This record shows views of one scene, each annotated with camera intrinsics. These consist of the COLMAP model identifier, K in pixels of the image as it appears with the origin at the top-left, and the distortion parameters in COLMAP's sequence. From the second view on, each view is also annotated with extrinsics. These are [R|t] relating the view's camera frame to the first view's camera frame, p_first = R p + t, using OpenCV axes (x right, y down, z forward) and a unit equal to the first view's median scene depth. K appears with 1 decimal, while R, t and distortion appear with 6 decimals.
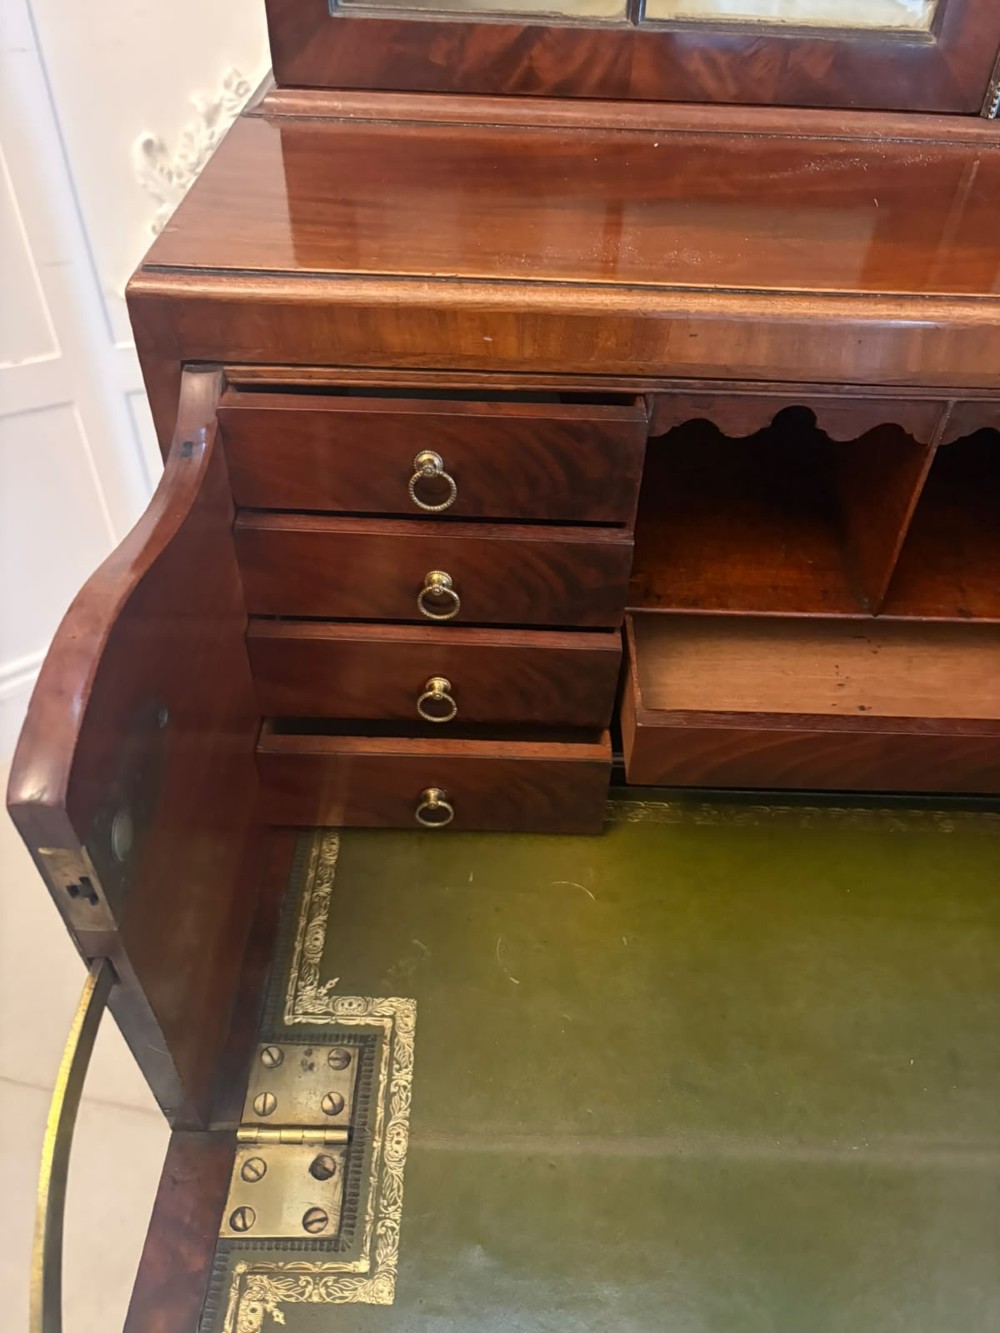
lens RADIAL K [[1022.6, 0, 508.7], [0, 1022.6, 668.3], [0, 0, 1]] dist [0.025443, -0.030596]
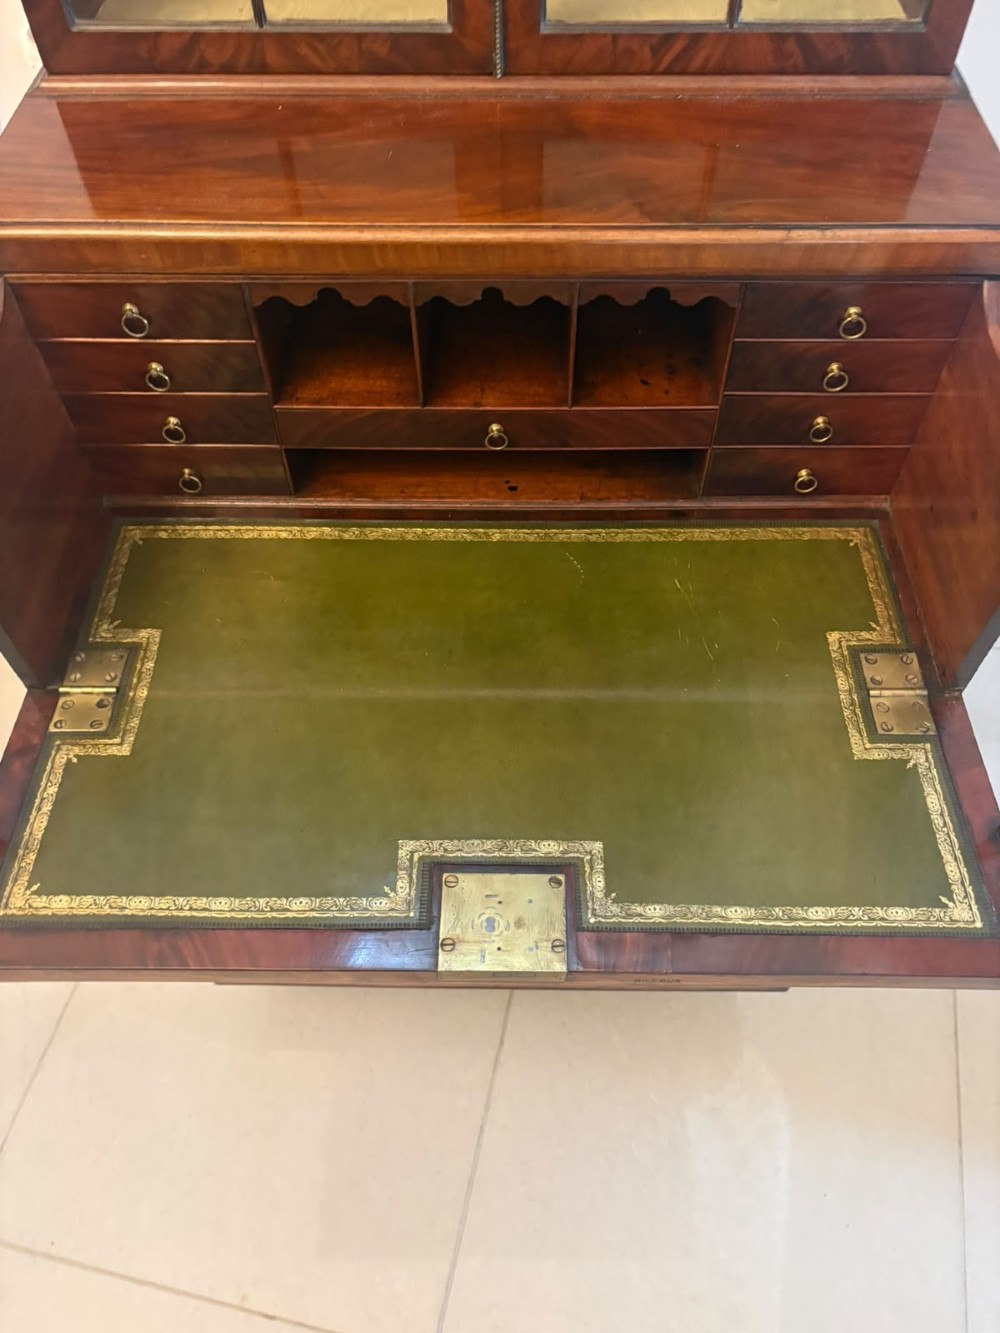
lens RADIAL K [[1022.6, 0, 508.7], [0, 1022.6, 668.3], [0, 0, 1]] dist [0.025443, -0.030596]
pose [[0.999390, -0.022186, -0.026973, 0.603427], [0.026662, 0.983502, 0.178921, 0.082959], [0.022559, -0.179531, 0.983494, -0.836851]]
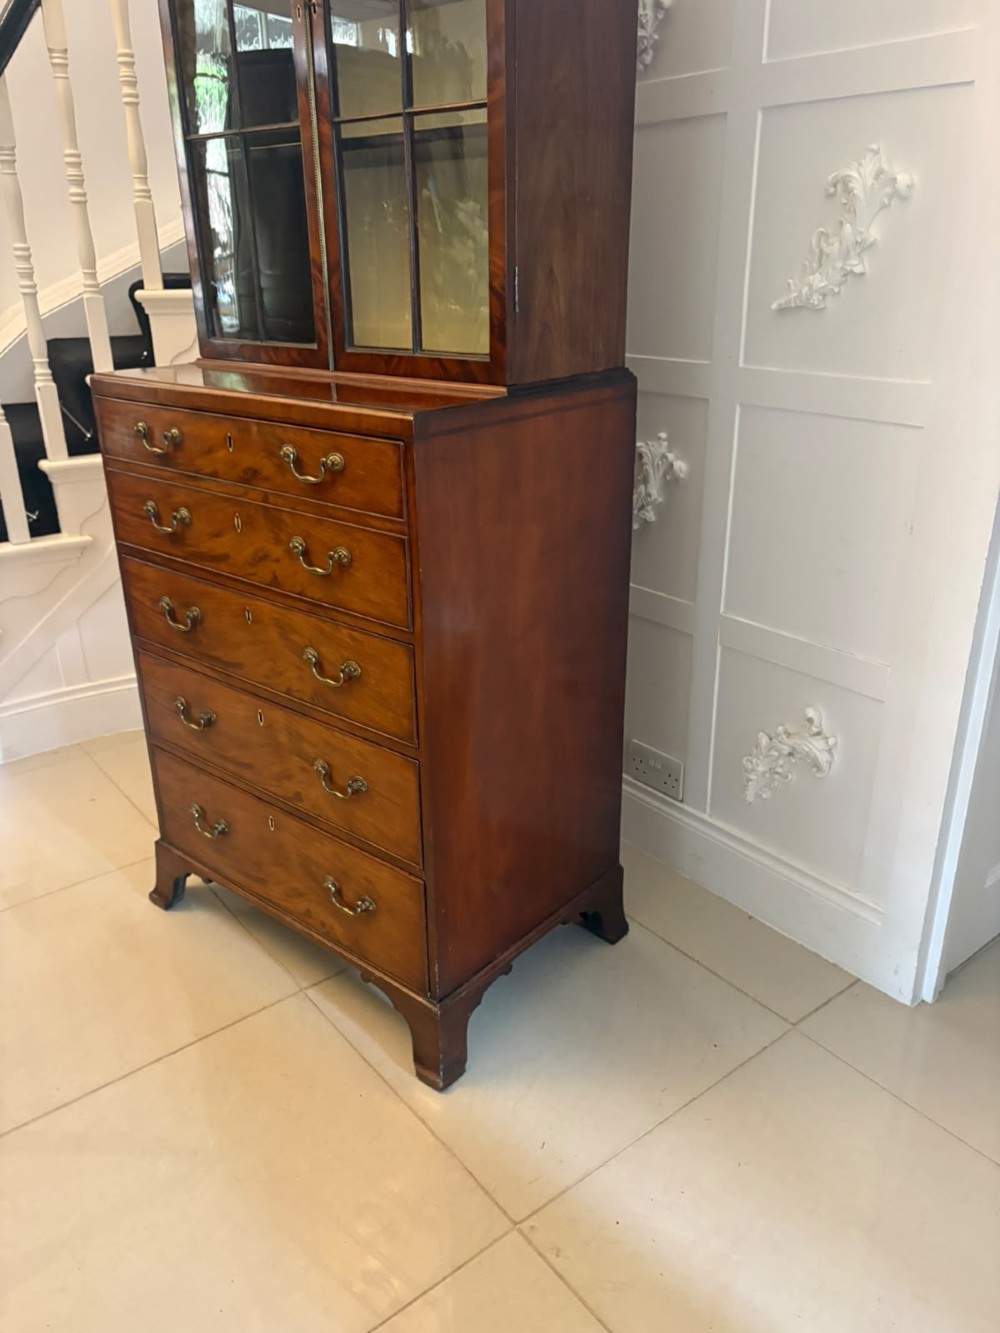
lens RADIAL K [[1022.6, 0, 508.7], [0, 1022.6, 668.3], [0, 0, 1]] dist [0.025443, -0.030596]
pose [[0.770619, 0.204688, -0.603531, 3.537387], [-0.414349, 0.880458, -0.230454, 0.909552], [0.484212, 0.427664, 0.763310, -0.880807]]
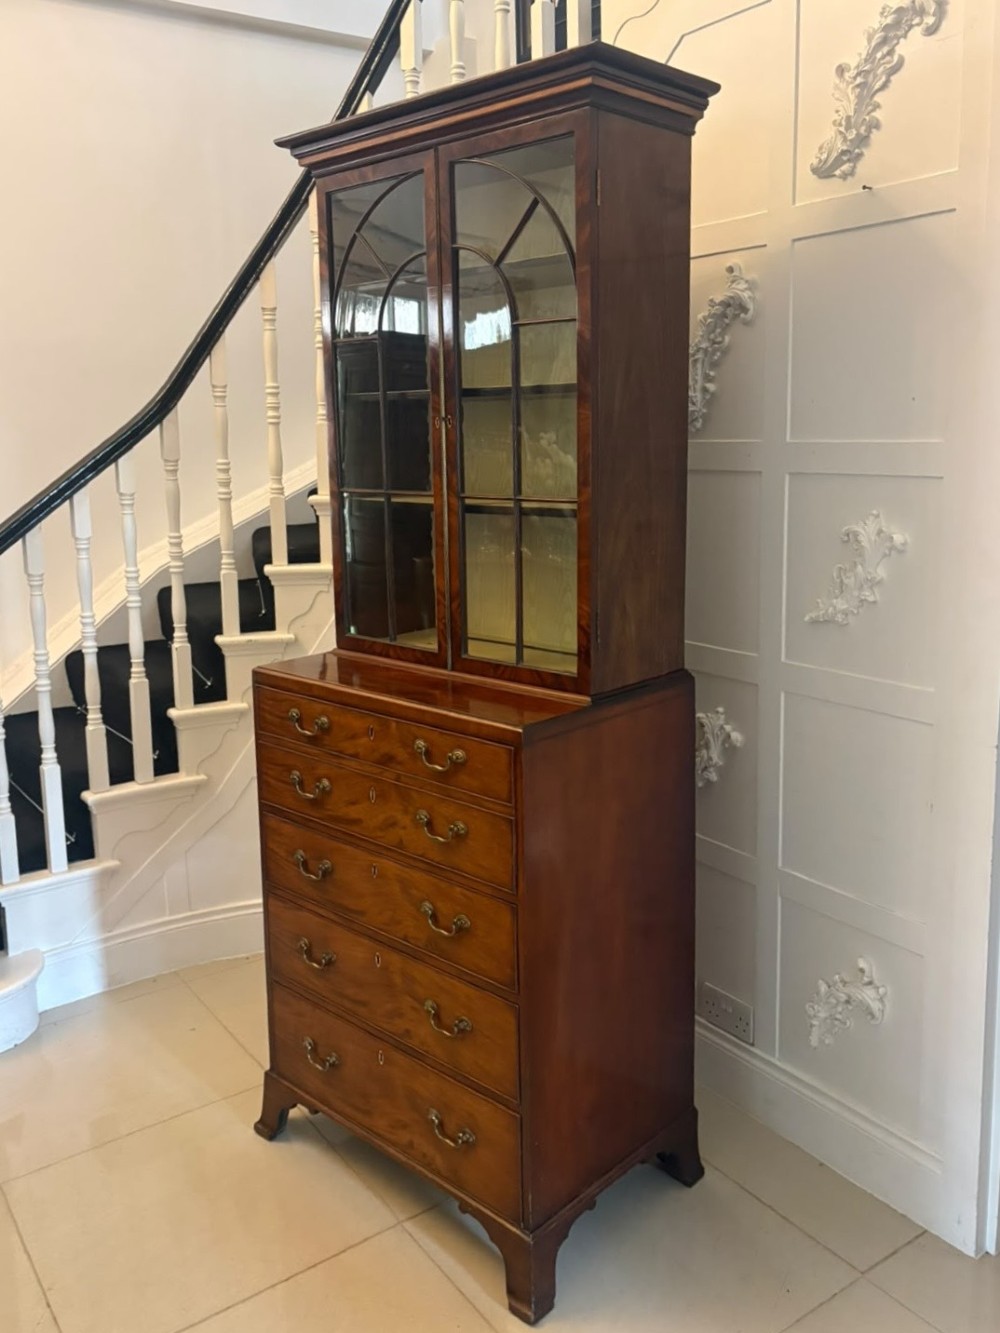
lens RADIAL K [[1148.4, 0, 501.1], [0, 1148.4, 607.2], [0, 0, 1]] dist [0.070262, -0.069758]
pose [[0.731442, 0.066252, -0.678677, 4.277756], [-0.438829, 0.807529, -0.394116, 1.090315], [0.521940, 0.586096, 0.619734, -2.098993]]
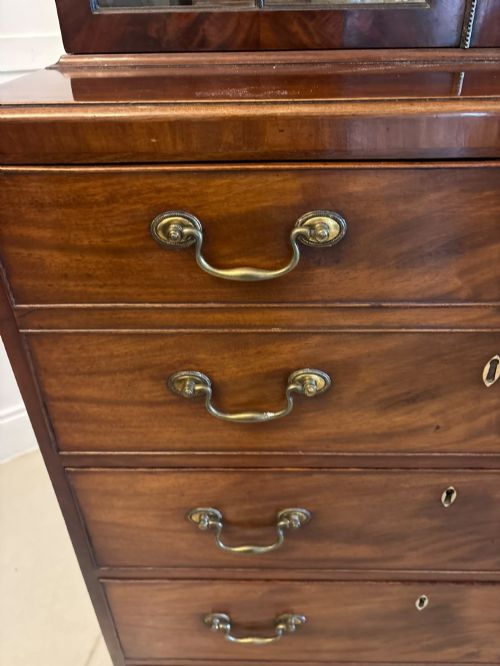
lens RADIAL K [[510.9, 0, 254.3], [0, 510.9, 333.9], [0, 0, 1]] dist [0.025443, -0.030596]
pose [[0.998783, -0.038873, -0.030351, 0.135886], [0.032557, 0.981956, -0.186288, 0.117155], [0.037045, 0.185073, 0.982026, 0.252832]]
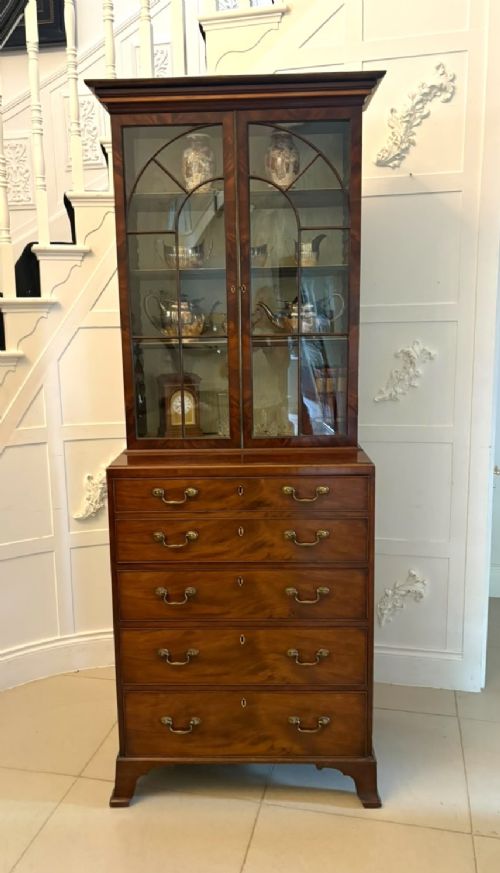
lens RADIAL K [[721.9, 0, 241.1], [0, 721.9, 445.5], [0, 0, 1]] dist [0.042073, -0.000367]
pose [[0.998737, -0.045213, -0.021921, 0.665469], [0.025589, 0.833116, -0.552505, 2.197612], [0.043243, 0.551246, 0.833221, -3.120861]]
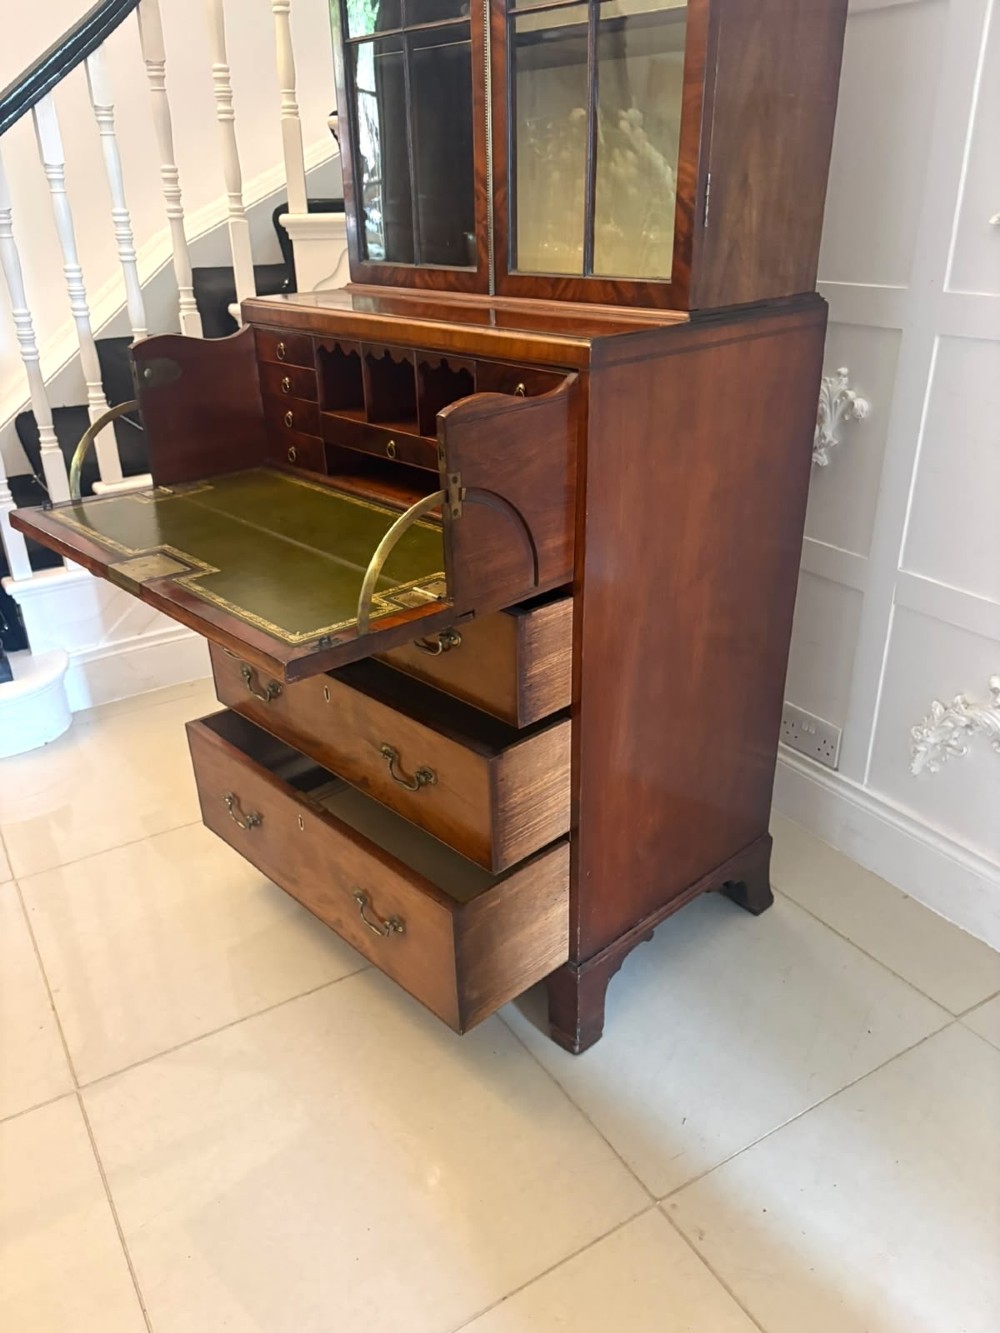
lens RADIAL K [[1023.7, 0, 499.3], [0, 1023.7, 683.9], [0, 0, 1]] dist [0.008146, -0.000926]
pose [[0.688449, 0.278608, -0.669638, 3.280573], [-0.469716, 0.874766, -0.118958, 0.917581], [0.552634, 0.396436, 0.733099, -0.819960]]
